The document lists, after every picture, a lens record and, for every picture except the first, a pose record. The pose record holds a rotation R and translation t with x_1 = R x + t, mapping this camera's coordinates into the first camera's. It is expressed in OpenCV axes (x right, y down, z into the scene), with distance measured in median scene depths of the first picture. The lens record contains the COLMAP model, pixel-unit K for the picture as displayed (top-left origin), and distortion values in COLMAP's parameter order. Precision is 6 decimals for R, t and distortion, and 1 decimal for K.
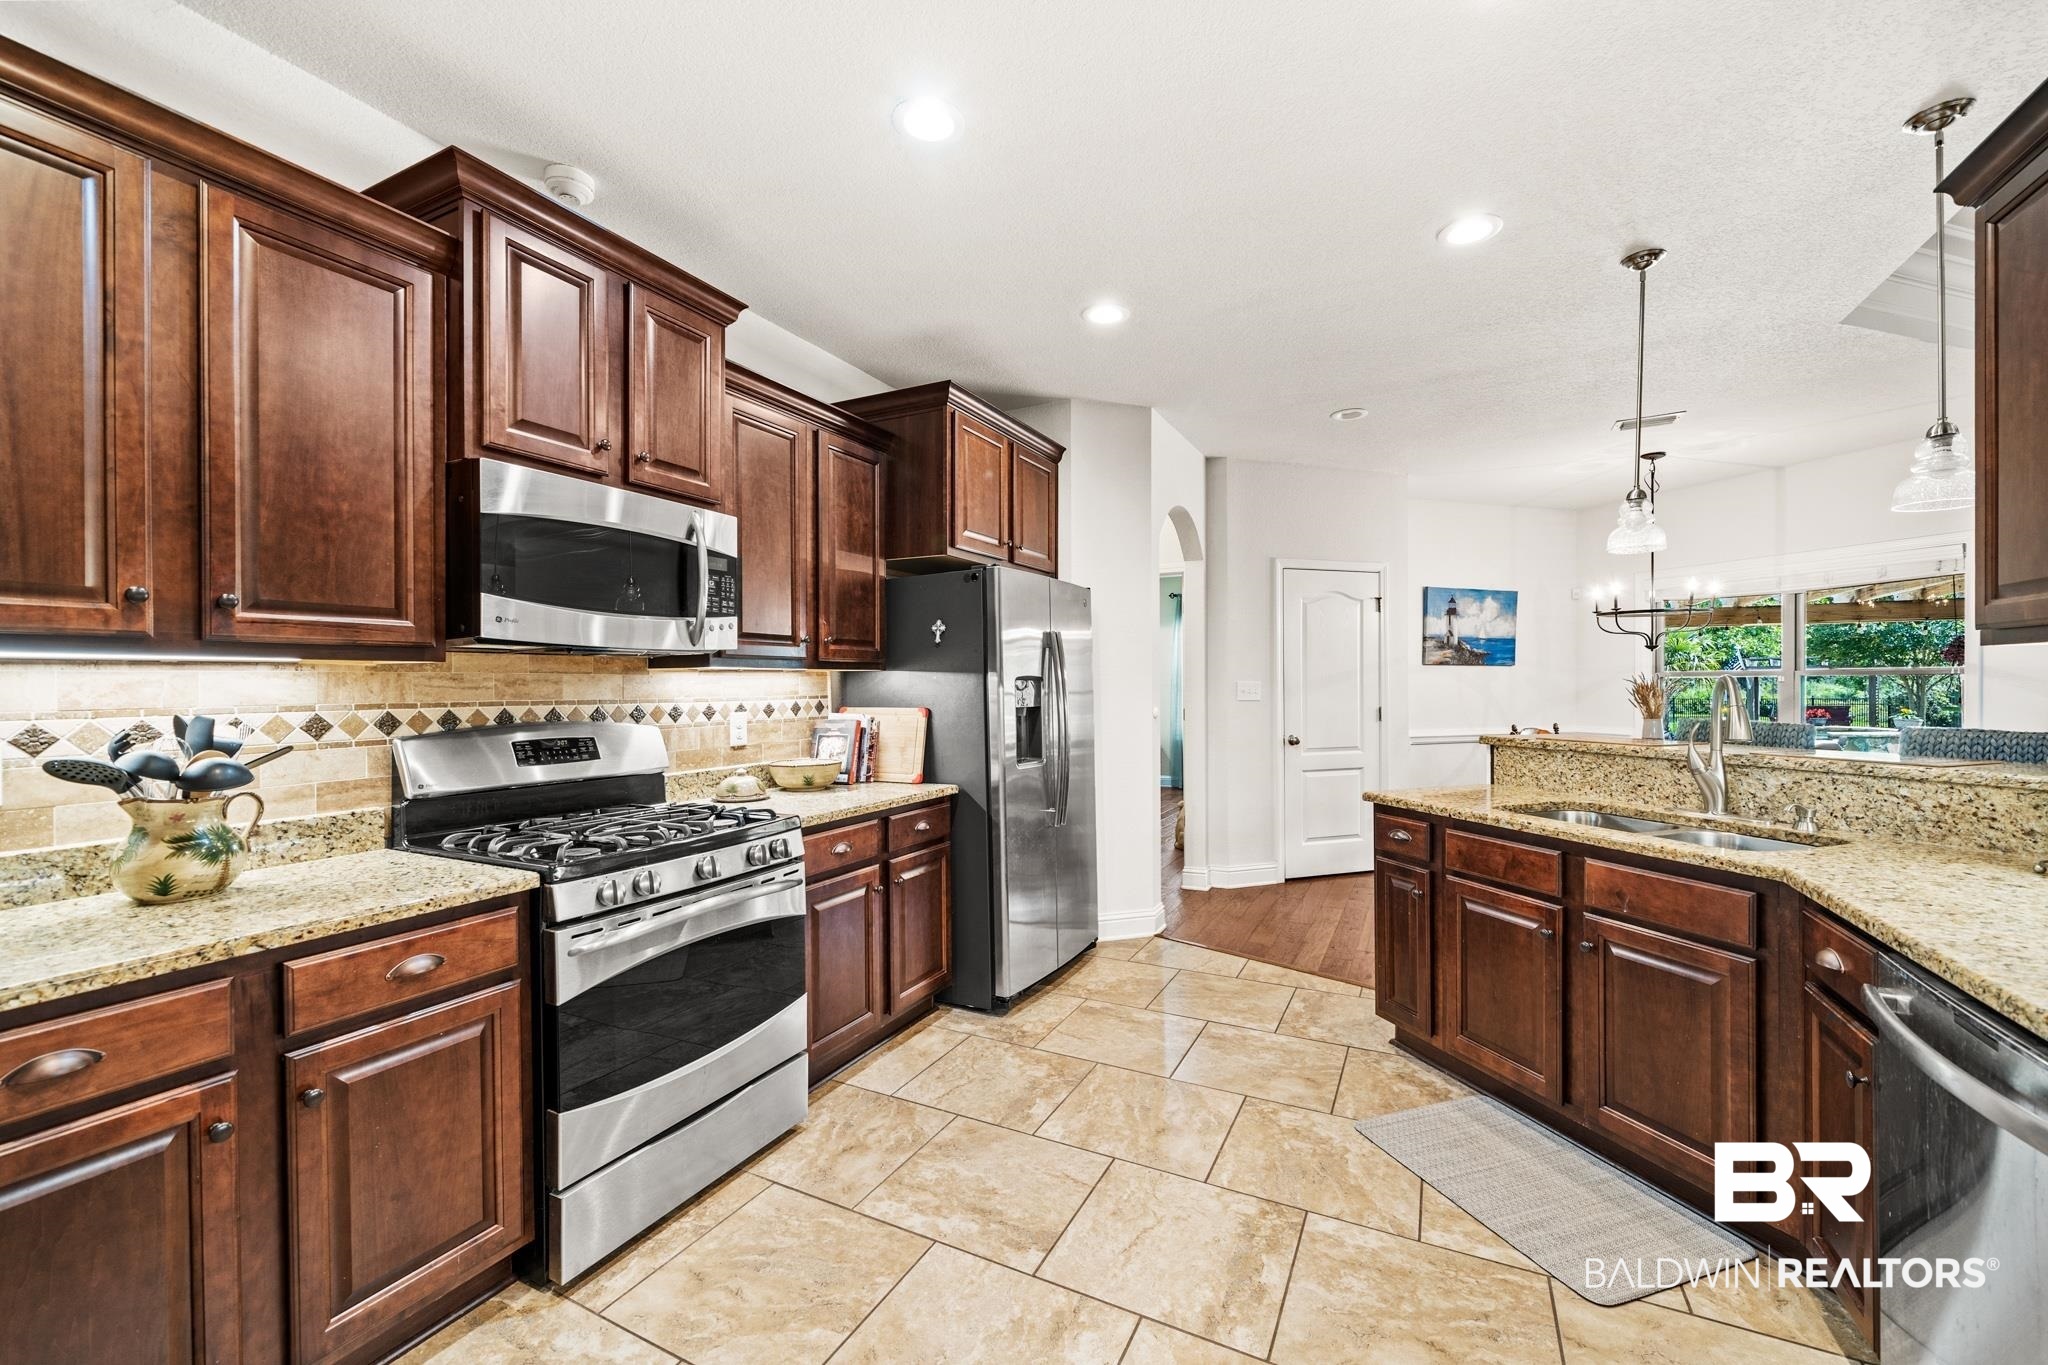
lens RADIAL K [[811.5, 0, 1021.3], [0, 811.5, 693.9], [0, 0, 1]] dist [-0.001990, -0.000317]
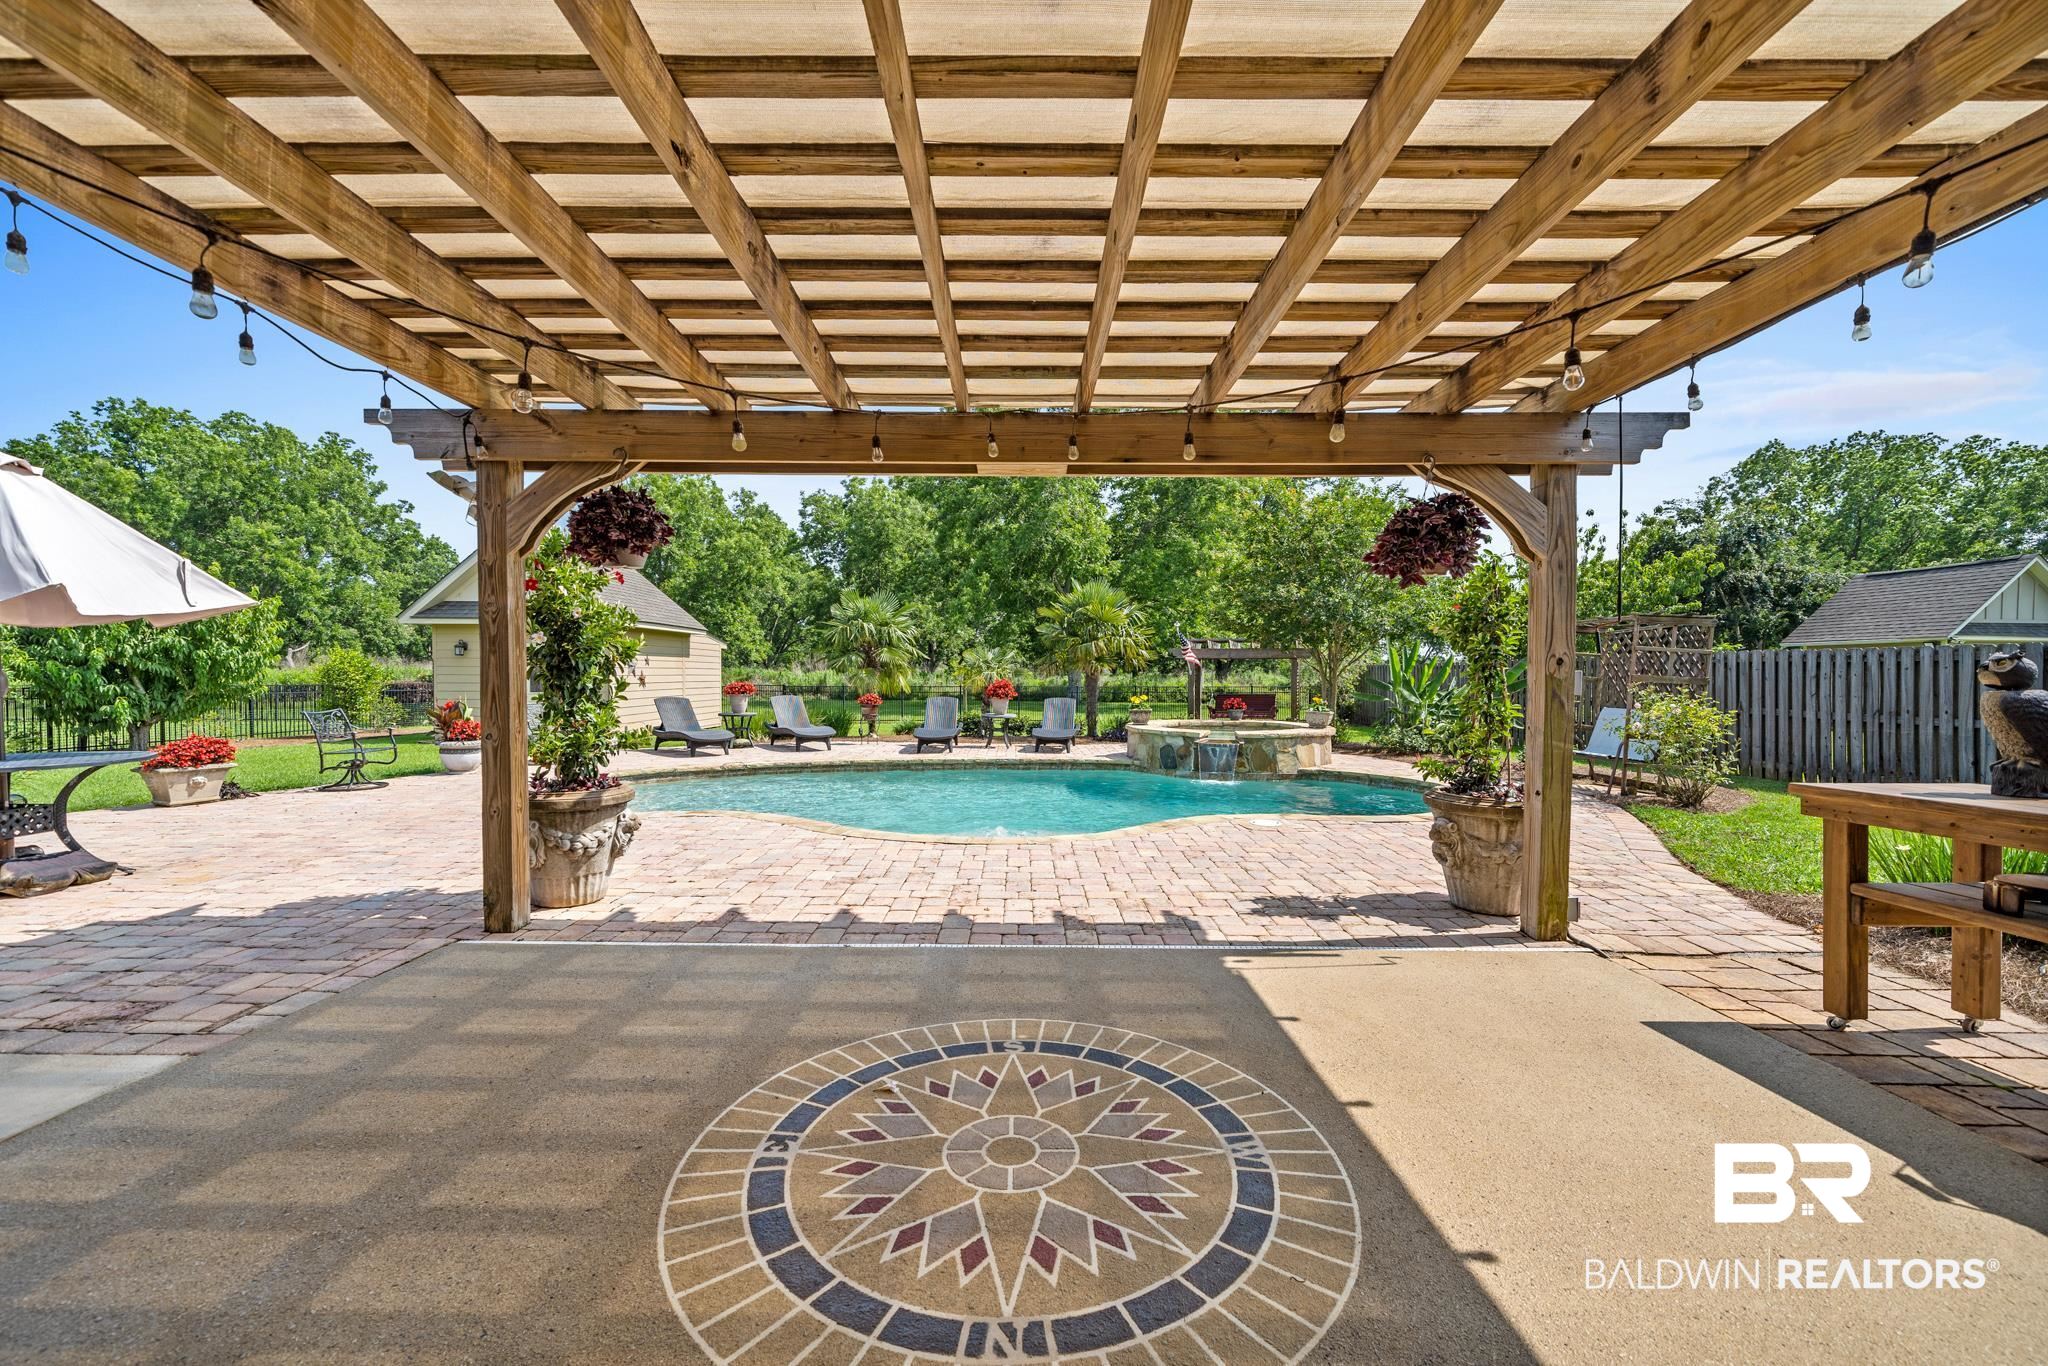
lens RADIAL K [[811.5, 0, 1021.3], [0, 811.5, 694.4], [0, 0, 1]] dist [-0.001990, -0.000317]
pose [[0.890707, -0.003492, 0.454565, 2.909506], [-0.002073, 0.999929, 0.011744, 0.050659], [-0.454574, -0.011403, 0.890636, 2.600744]]
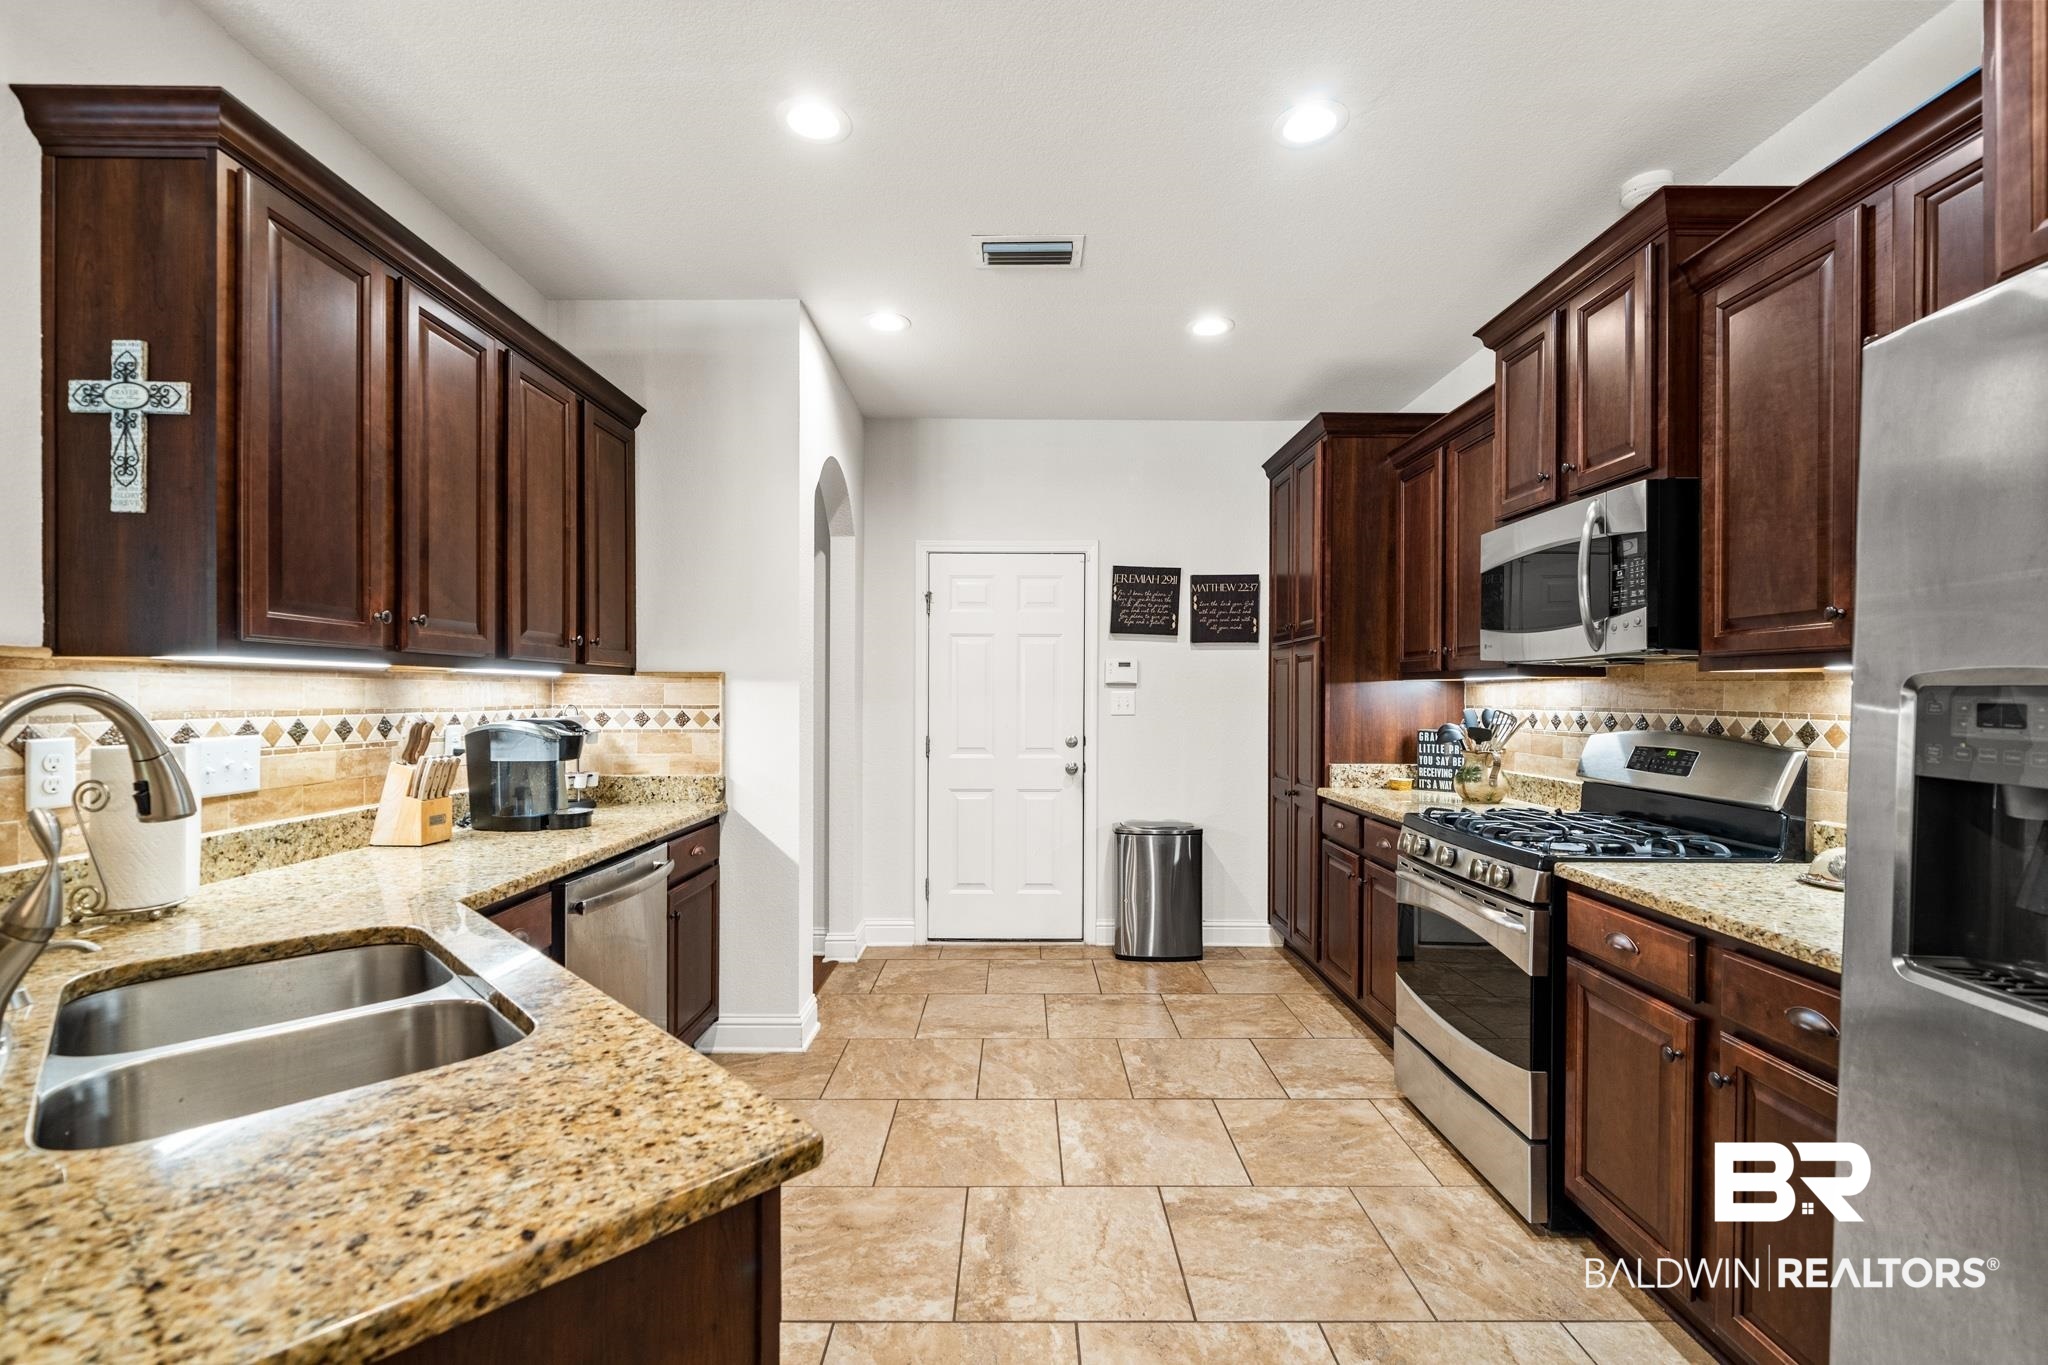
lens RADIAL K [[888.9, 0, 1019.4], [0, 888.9, 699.1], [0, 0, 1]] dist [-0.001015, -0.000026]
pose [[-0.886805, 0.003470, -0.462130, 0.535609], [-0.006578, 0.999776, 0.020130, -0.018111], [0.462096, 0.020891, -0.886584, 1.373497]]
